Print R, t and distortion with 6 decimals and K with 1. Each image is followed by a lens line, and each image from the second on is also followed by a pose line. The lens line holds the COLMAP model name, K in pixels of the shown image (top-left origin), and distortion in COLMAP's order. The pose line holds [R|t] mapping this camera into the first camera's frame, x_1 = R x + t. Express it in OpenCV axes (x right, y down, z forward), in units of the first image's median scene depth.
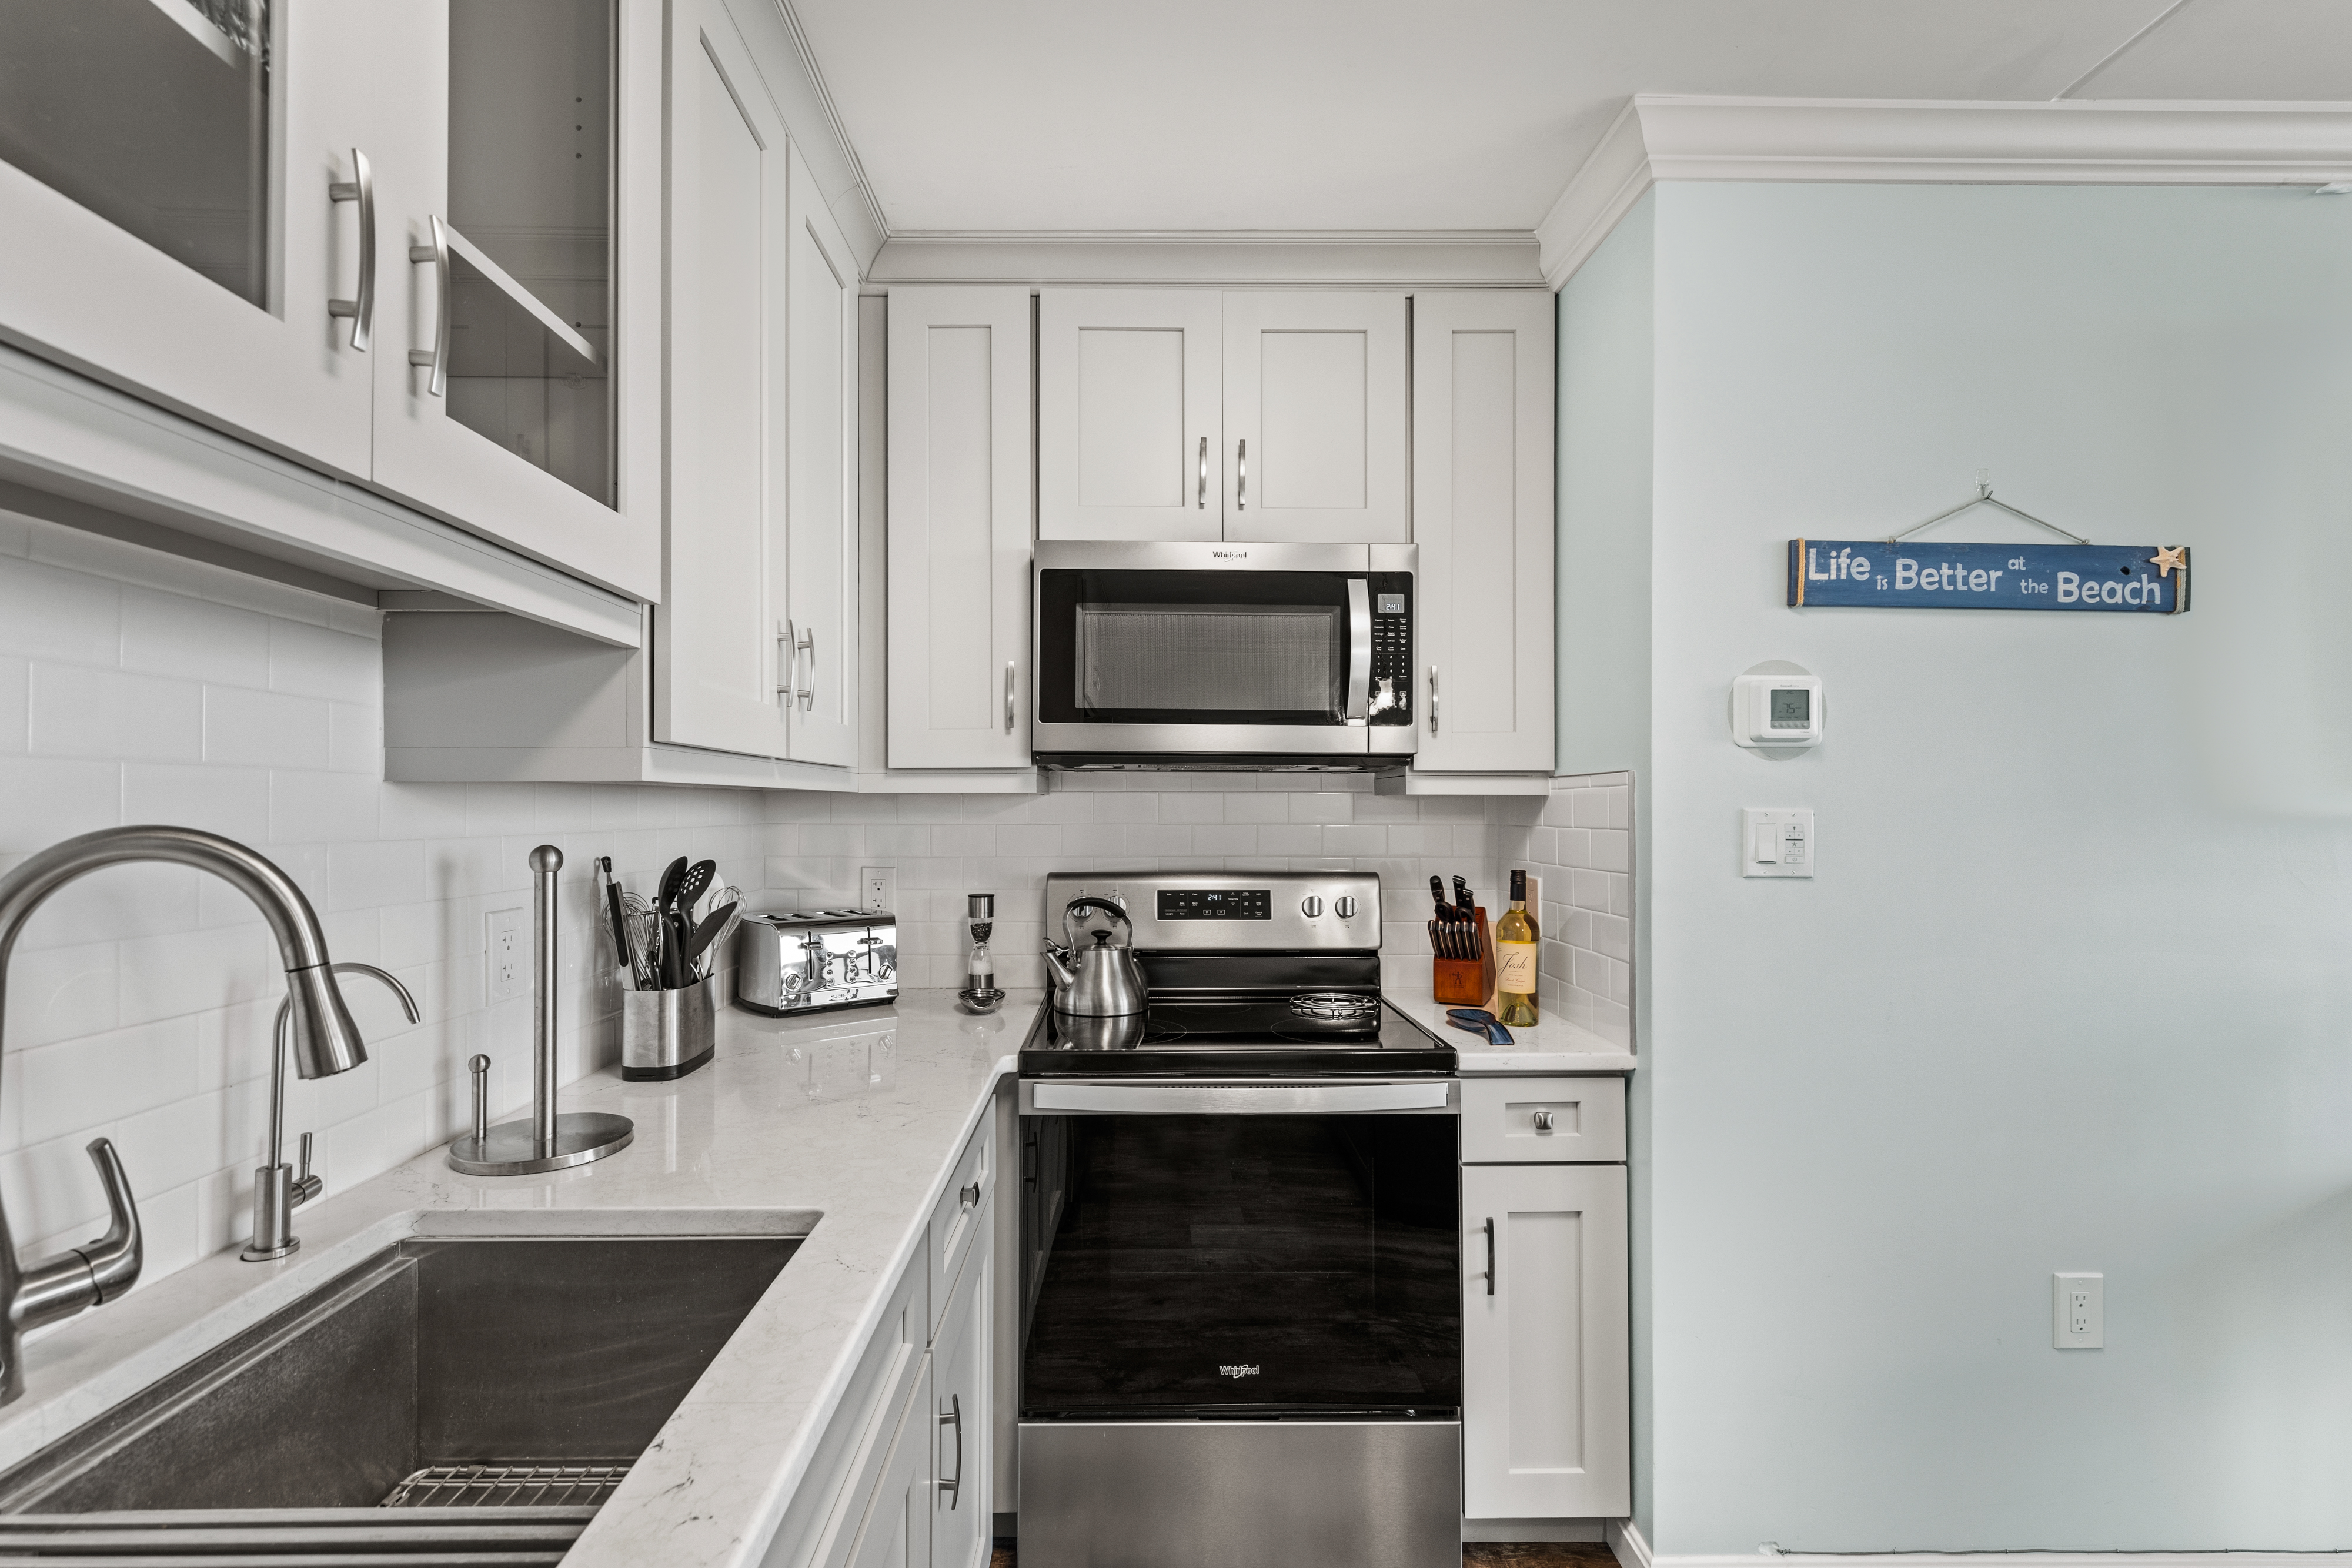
lens RADIAL K [[1043.1, 0, 1168.8], [0, 1043.1, 773.2], [0, 0, 1]] dist [0.002300, 0.000205]
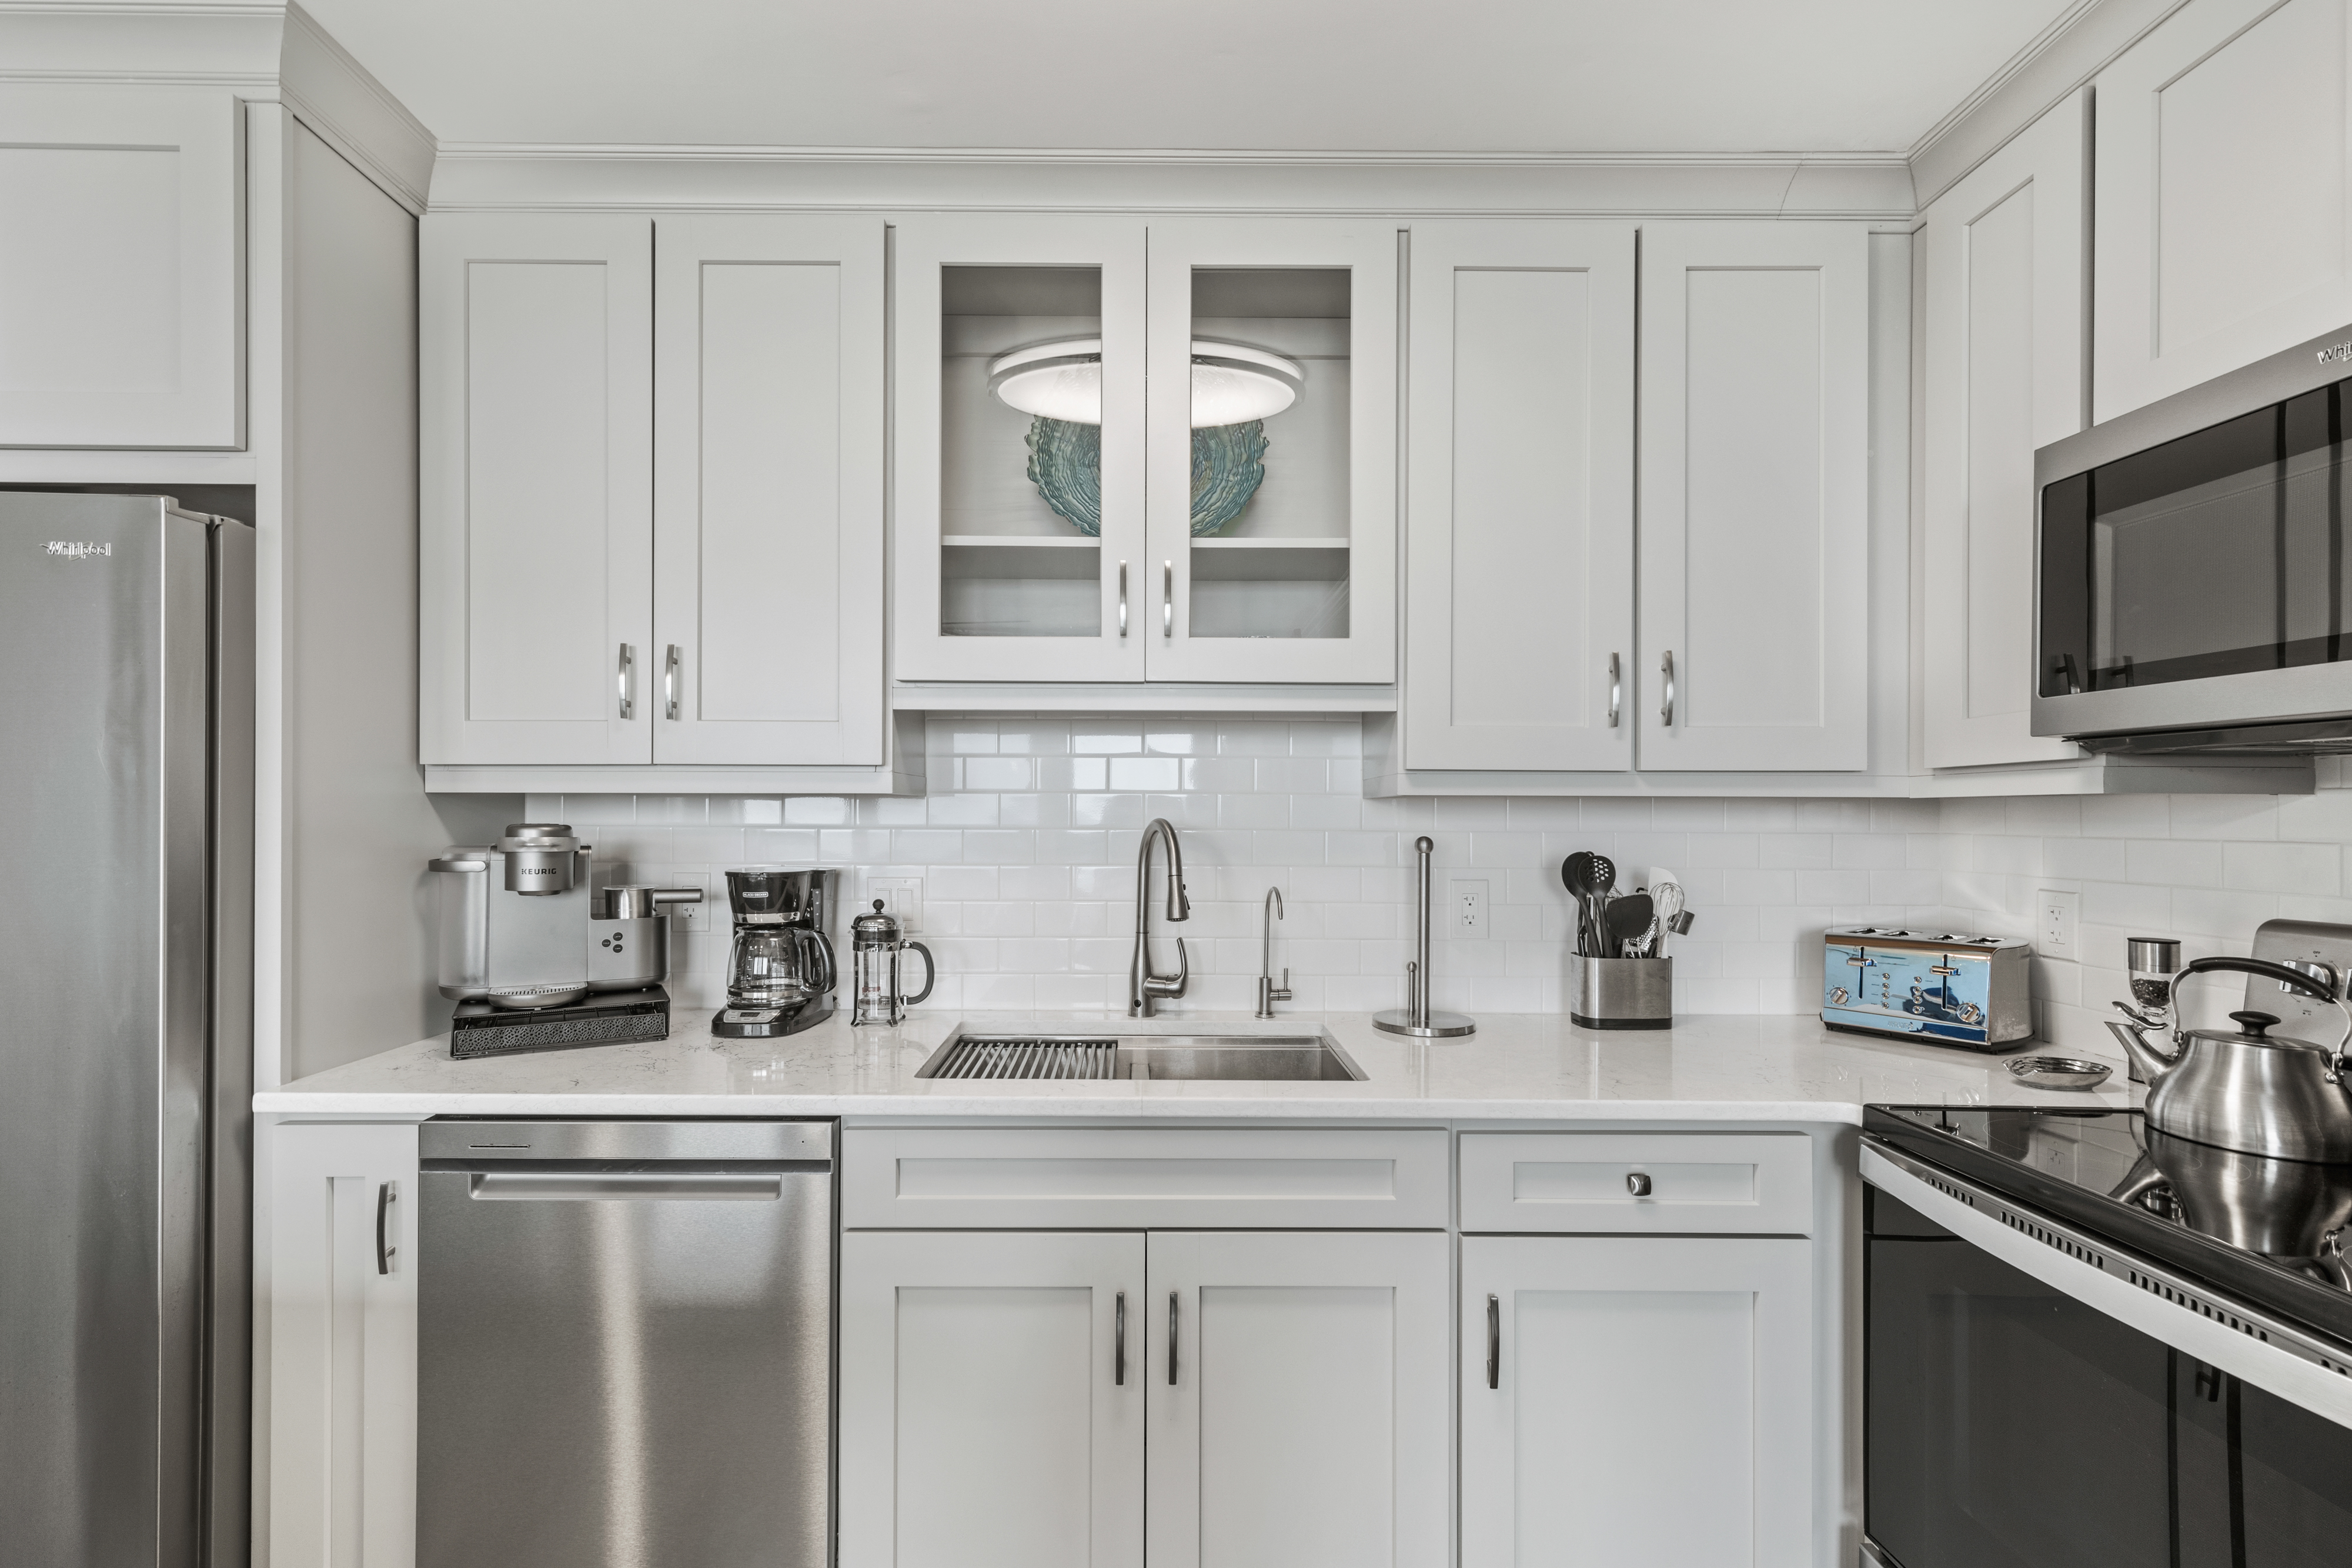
lens RADIAL K [[1005.4, 0, 1151.7], [0, 1005.4, 817.5], [0, 0, 1]] dist [0.013980, 0.000138]
pose [[-0.013056, -0.000087, -0.999915, 0.698838], [0.026581, 0.999647, -0.000434, 0.022373], [0.999561, -0.026585, -0.013049, 0.454257]]
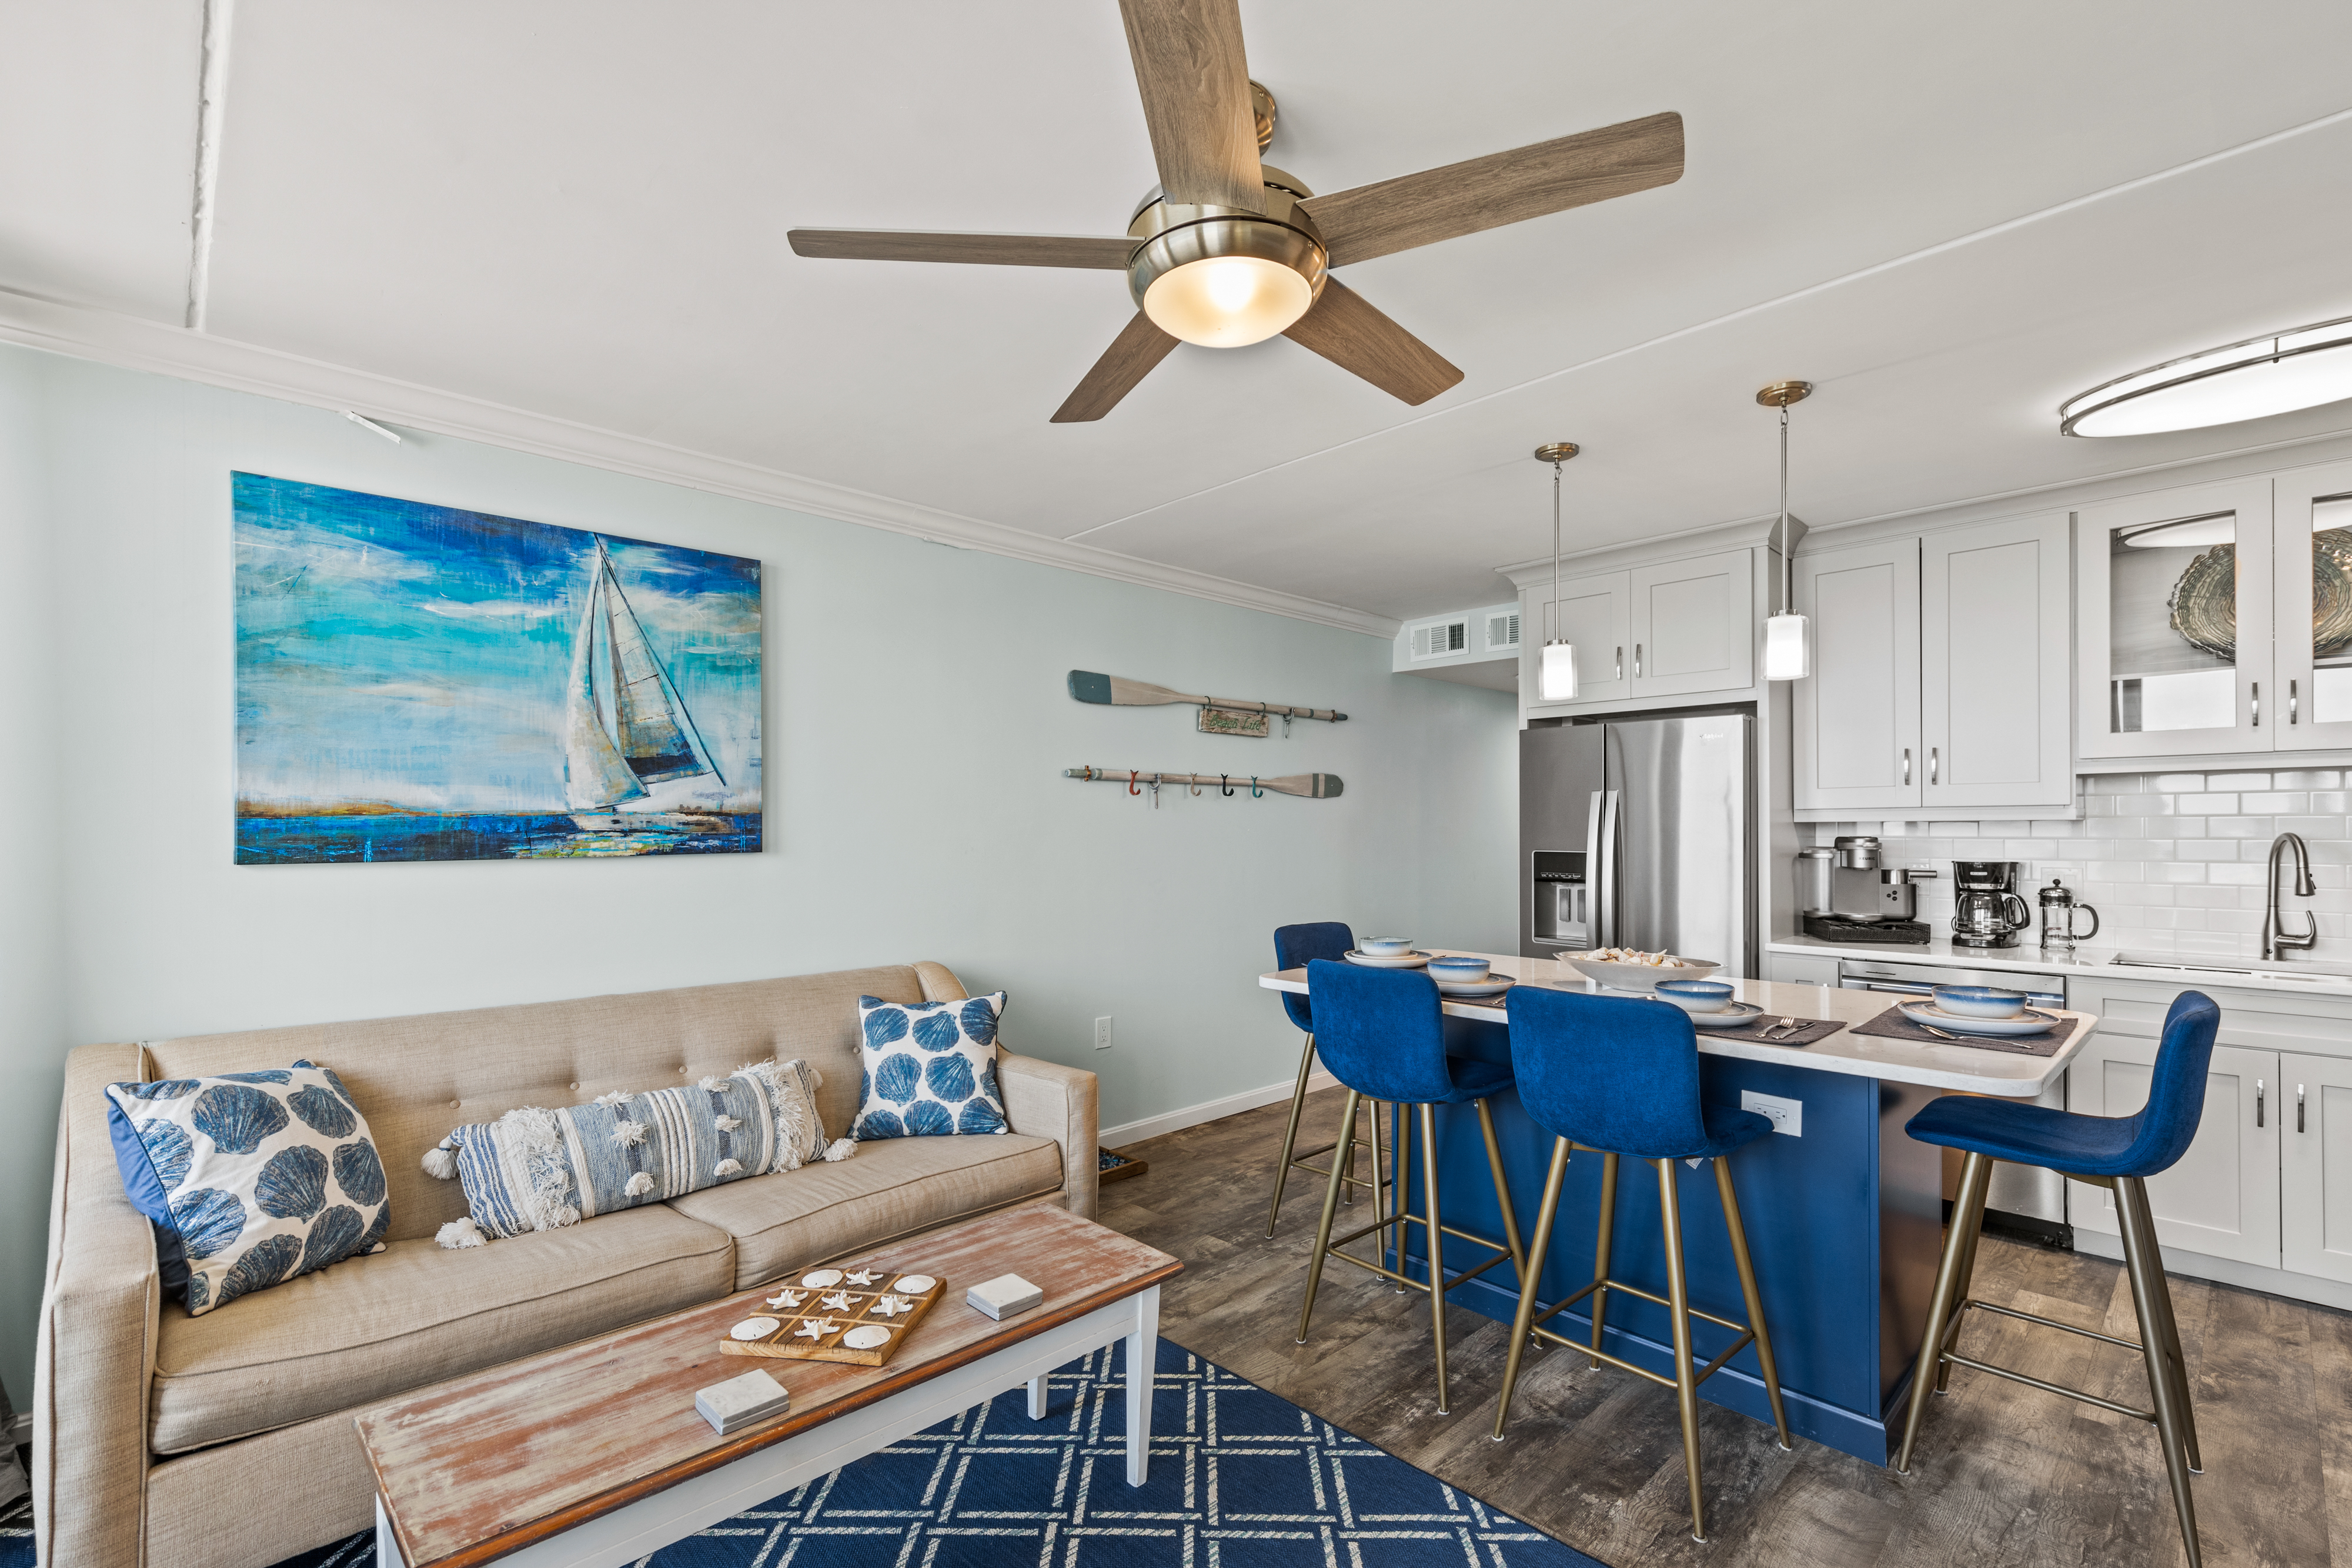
lens RADIAL K [[1045.1, 0, 1185.9], [0, 1045.1, 824.5], [0, 0, 1]] dist [0.001546, -0.000502]
pose [[-0.731139, 0.002734, -0.682224, 2.243021], [0.026458, 0.999353, -0.024351, 0.003160], [0.681716, -0.035854, -0.730738, 0.472004]]
